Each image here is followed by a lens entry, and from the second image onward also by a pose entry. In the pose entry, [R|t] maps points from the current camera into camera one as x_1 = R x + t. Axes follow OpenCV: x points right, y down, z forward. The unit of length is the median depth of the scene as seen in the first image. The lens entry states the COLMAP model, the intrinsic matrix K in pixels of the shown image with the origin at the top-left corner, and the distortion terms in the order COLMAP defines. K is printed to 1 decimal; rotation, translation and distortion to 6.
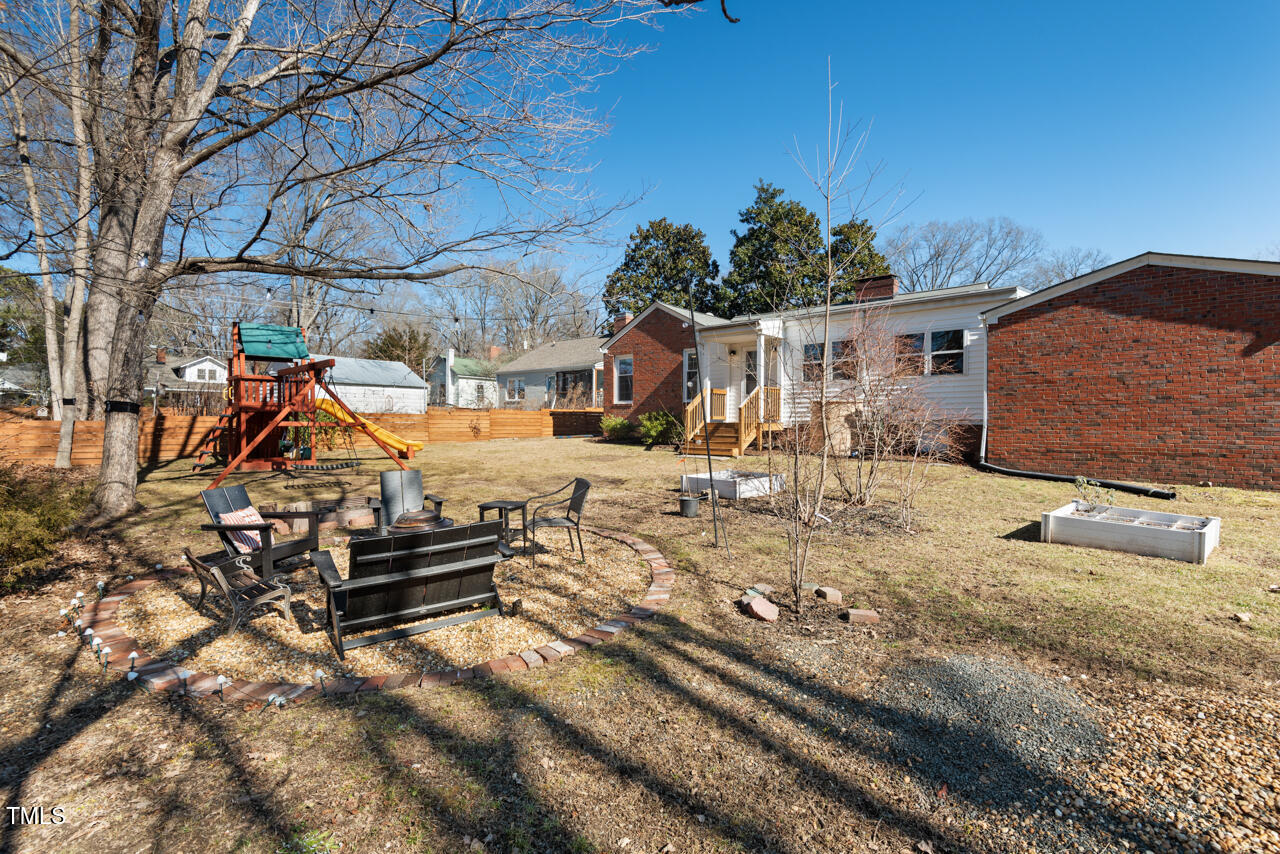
lens RADIAL K [[580.0, 0, 643.5], [0, 580.0, 422.6], [0, 0, 1]] dist [0.023396, -0.015788]
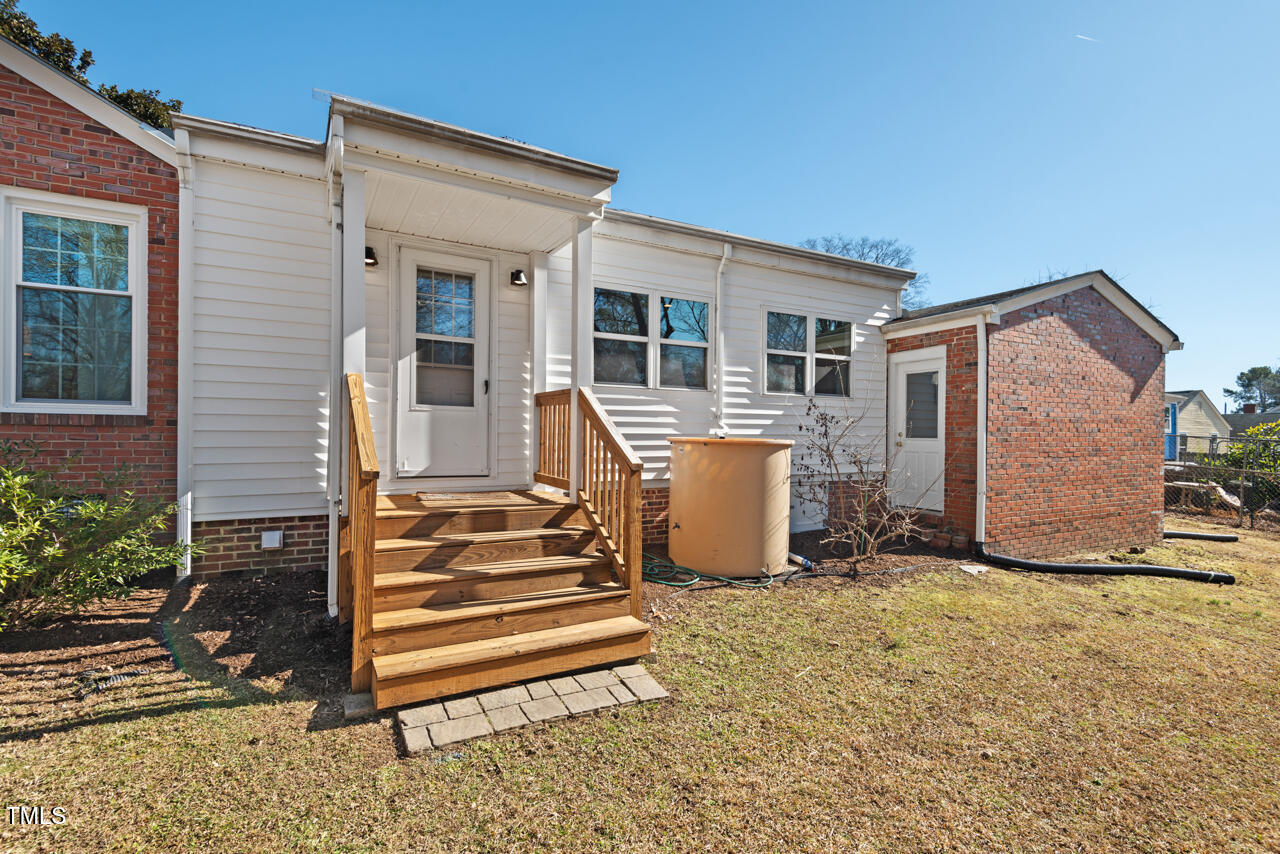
lens RADIAL K [[597.5, 0, 633.3], [0, 597.5, 441.0], [0, 0, 1]] dist [0.022976, -0.018085]
pose [[0.349239, -0.001989, 0.937032, -0.076038], [-0.008738, 0.999947, 0.005379, -0.032208], [-0.936993, -0.010067, 0.349203, 0.773878]]
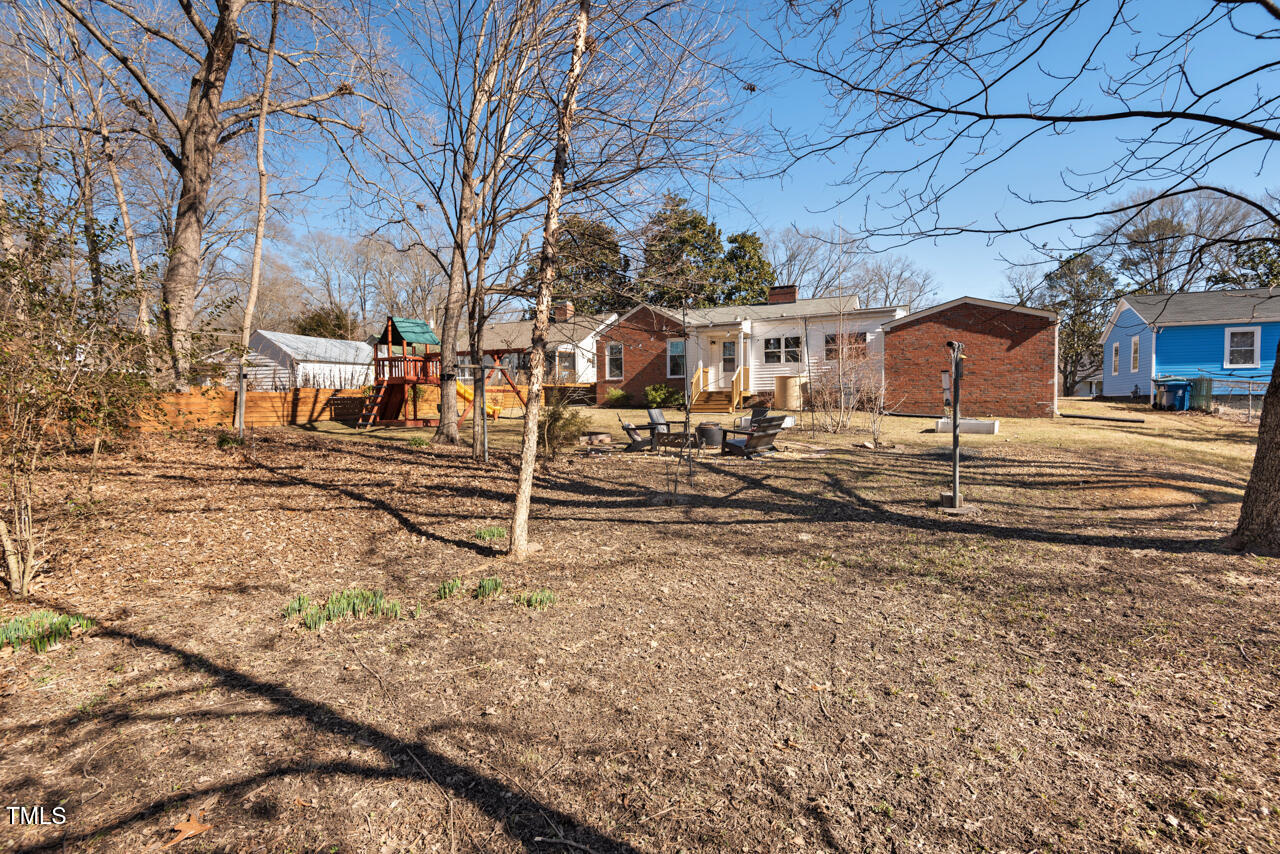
lens RADIAL K [[580.0, 0, 643.5], [0, 580.0, 422.6], [0, 0, 1]] dist [0.023396, -0.015788]
pose [[0.968729, -0.020020, 0.247312, -0.368240], [0.011468, 0.999287, 0.035971, 0.022791], [-0.247856, -0.032010, 0.968268, -0.345594]]
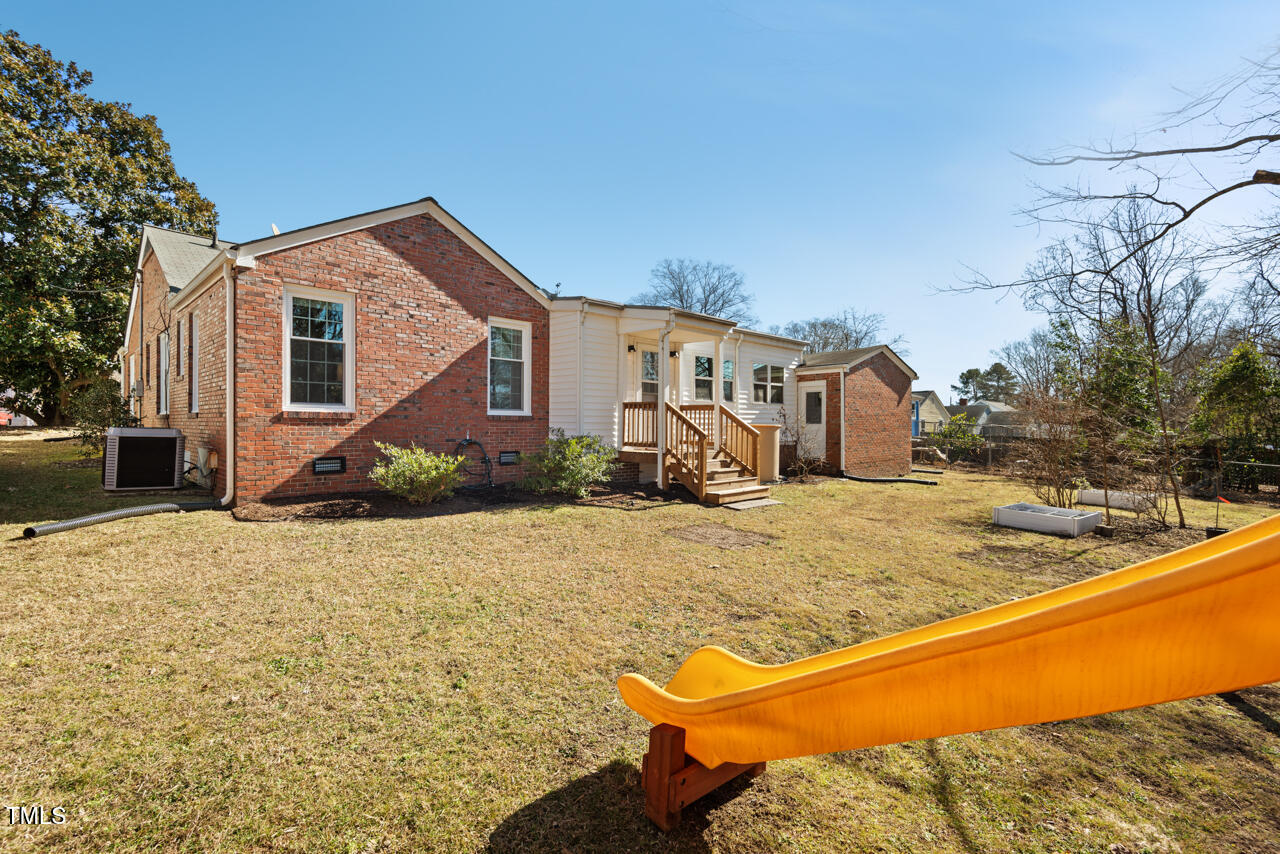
lens RADIAL K [[580.0, 0, 643.5], [0, 580.0, 422.6], [0, 0, 1]] dist [0.023396, -0.015788]
pose [[0.067309, 0.006115, 0.997713, -0.519941], [-0.000829, 0.999981, -0.006073, -0.029623], [-0.997732, -0.000418, 0.067313, 0.940677]]
